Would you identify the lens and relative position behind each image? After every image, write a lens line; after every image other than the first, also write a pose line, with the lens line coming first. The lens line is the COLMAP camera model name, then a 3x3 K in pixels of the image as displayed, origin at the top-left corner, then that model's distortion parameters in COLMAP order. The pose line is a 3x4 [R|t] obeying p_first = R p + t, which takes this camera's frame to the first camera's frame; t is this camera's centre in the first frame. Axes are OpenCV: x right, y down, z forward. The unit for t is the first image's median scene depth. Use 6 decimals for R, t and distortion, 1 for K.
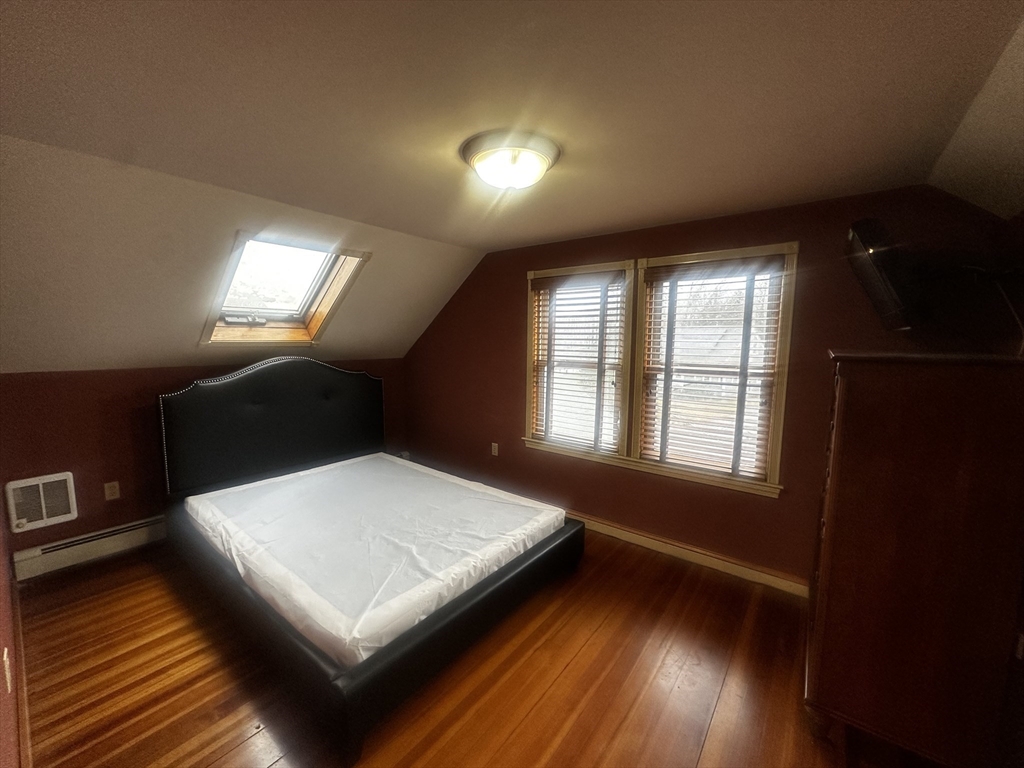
lens RADIAL K [[410.9, 0, 505.0], [0, 410.9, 385.4], [0, 0, 1]] dist [0.002245, 0.000240]
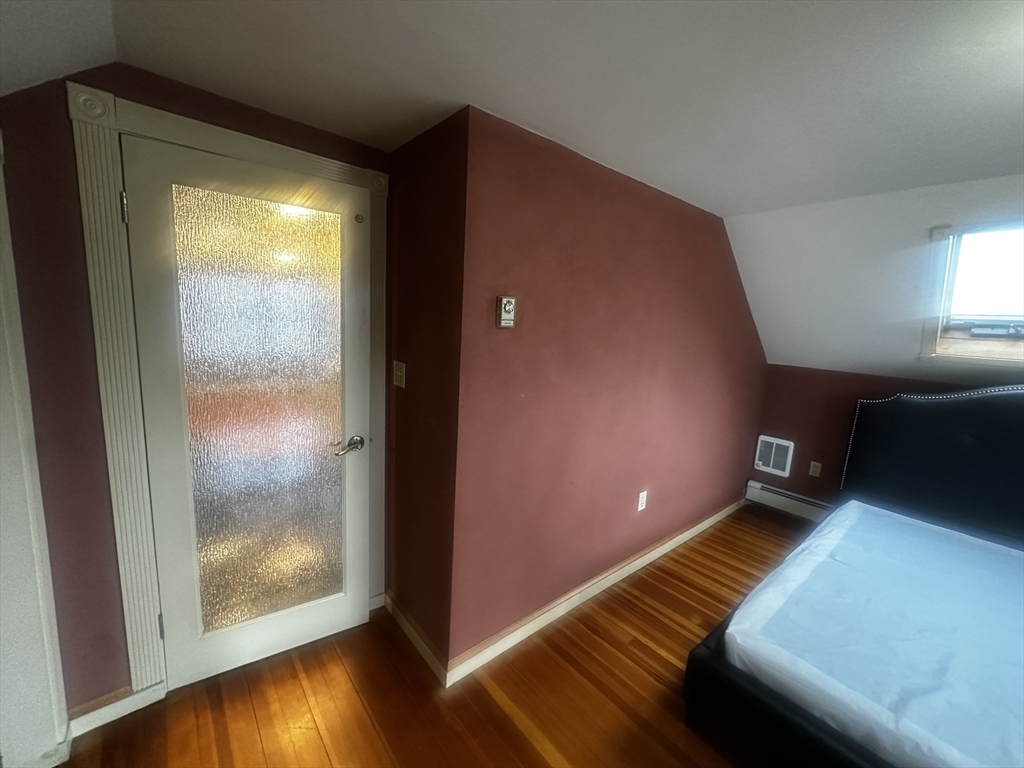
lens RADIAL K [[410.9, 0, 509.9], [0, 410.9, 385.9], [0, 0, 1]] dist [0.002245, 0.000240]
pose [[-0.192621, 0.145863, -0.970372, 0.414345], [-0.157853, 0.971405, 0.177353, -0.064276], [0.968494, 0.187338, -0.164088, 0.309699]]
